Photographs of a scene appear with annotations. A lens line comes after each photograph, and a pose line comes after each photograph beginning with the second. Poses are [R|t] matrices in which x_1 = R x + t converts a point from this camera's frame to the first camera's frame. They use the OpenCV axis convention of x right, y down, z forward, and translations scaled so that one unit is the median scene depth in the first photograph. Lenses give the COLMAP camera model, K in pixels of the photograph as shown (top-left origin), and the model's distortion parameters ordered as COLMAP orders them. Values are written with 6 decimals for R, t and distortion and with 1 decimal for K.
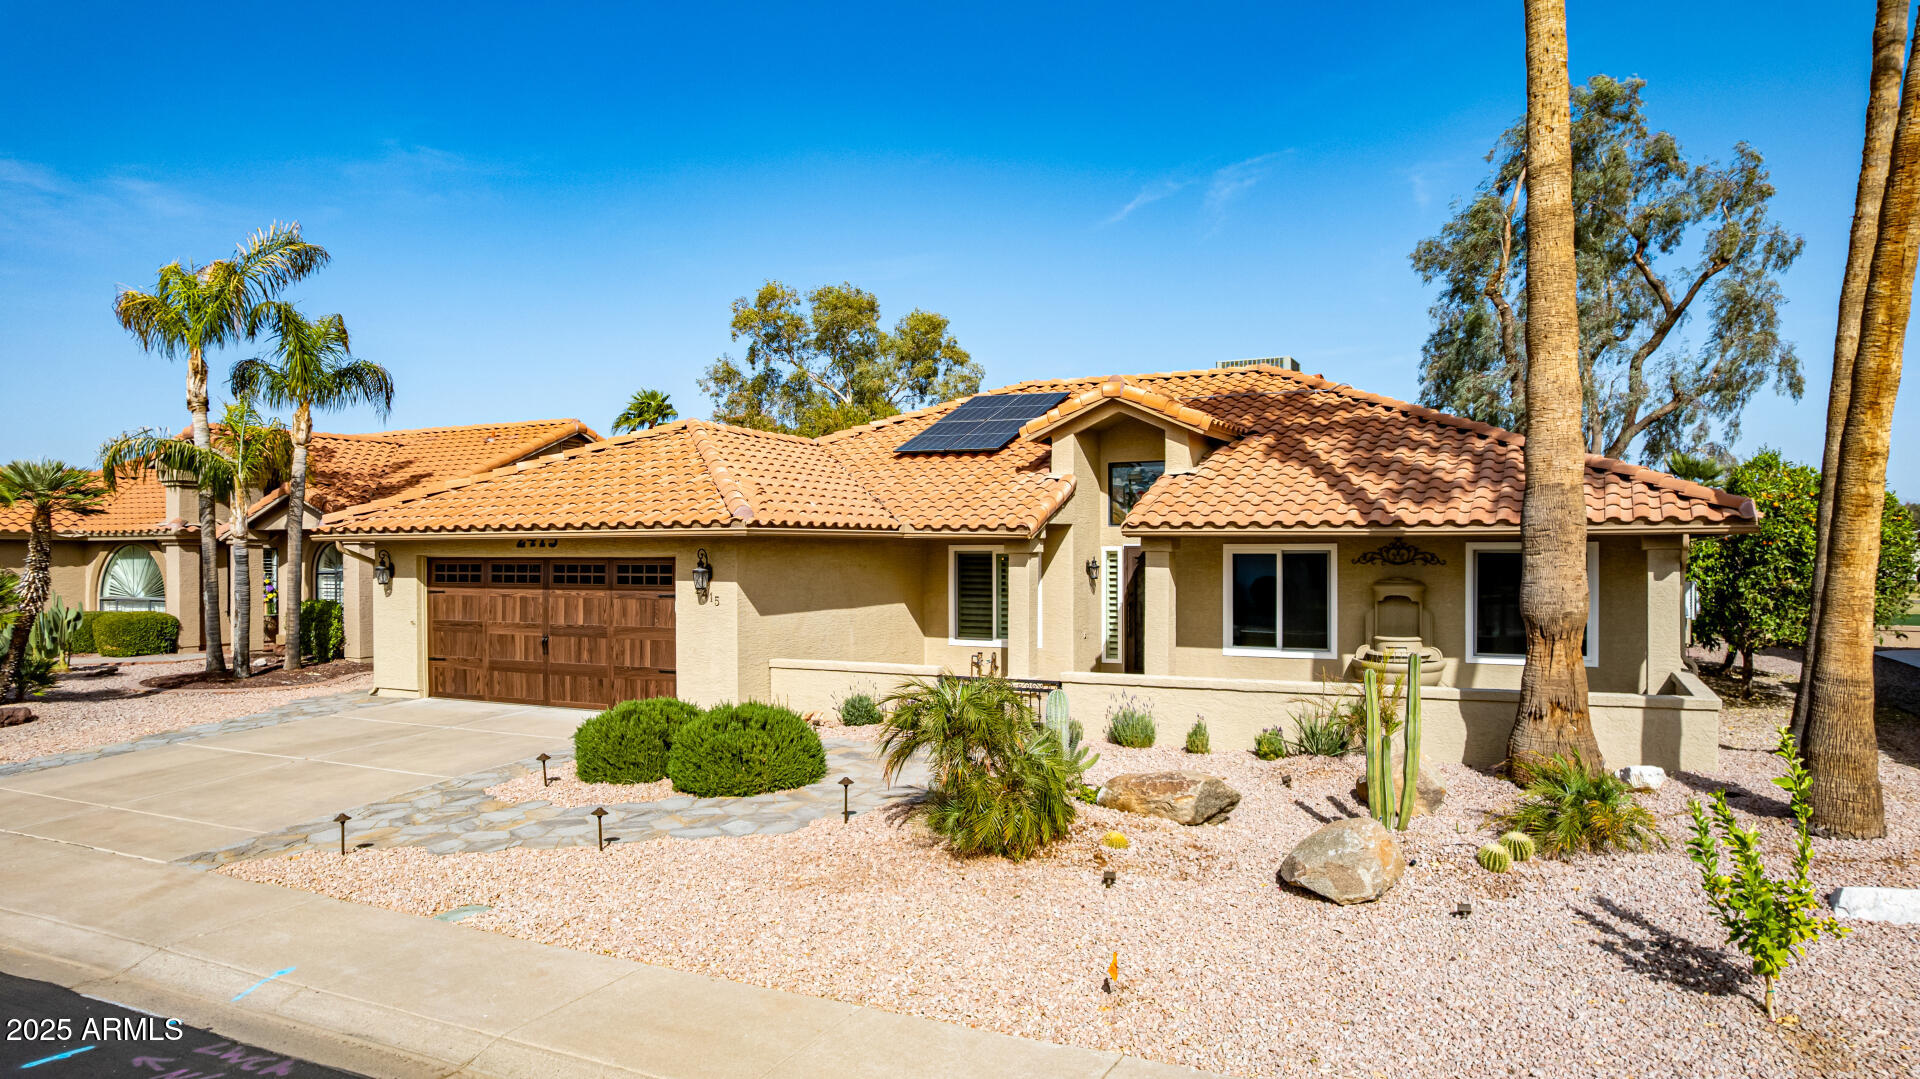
lens RADIAL K [[1231.6, 0, 962.5], [0, 1231.6, 544.7], [0, 0, 1]] dist [-0.079075, 0.070646]
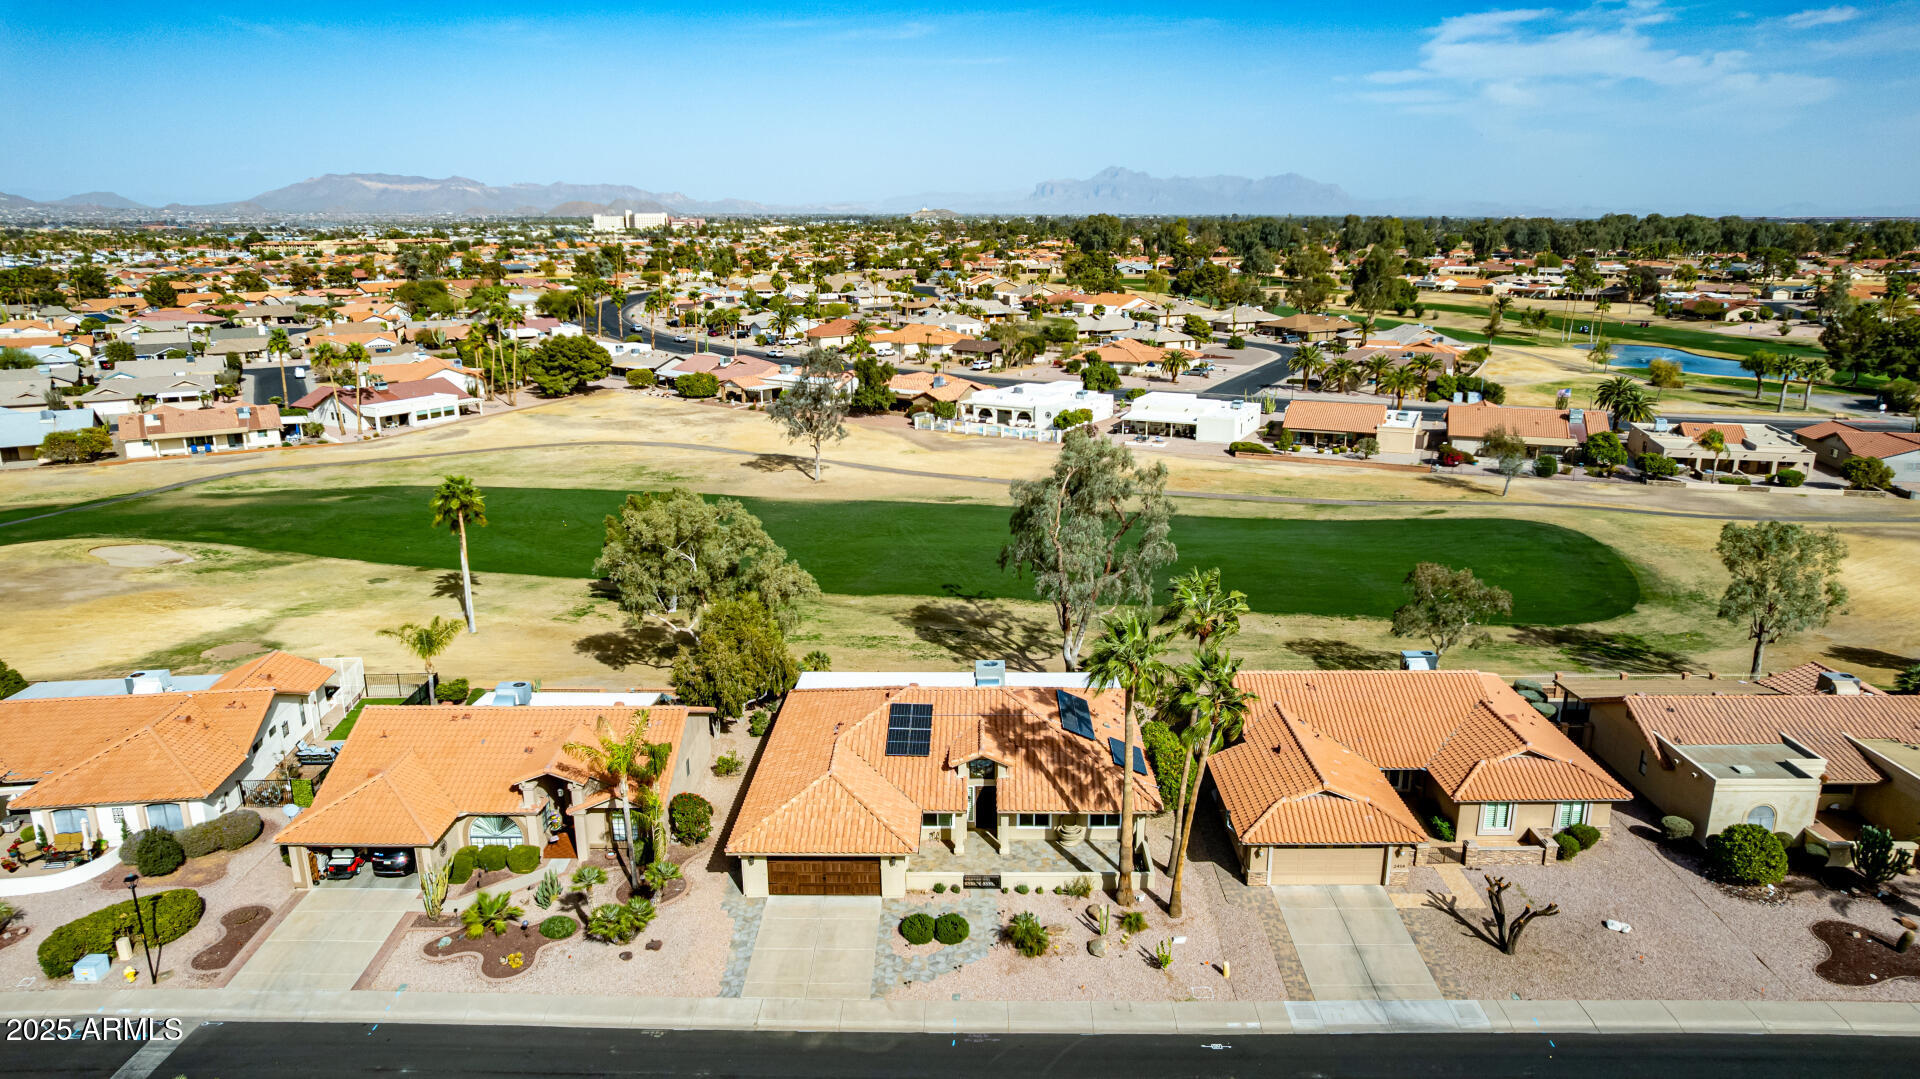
lens RADIAL K [[1240.6, 0, 960.0], [0, 1240.6, 539.5], [0, 0, 1]] dist [-0.076847, 0.072106]
pose [[0.902298, -0.115367, 0.415391, -1.212881], [0.003656, 0.965543, 0.260220, -1.527434], [-0.431098, -0.233277, 0.871629, -1.625138]]
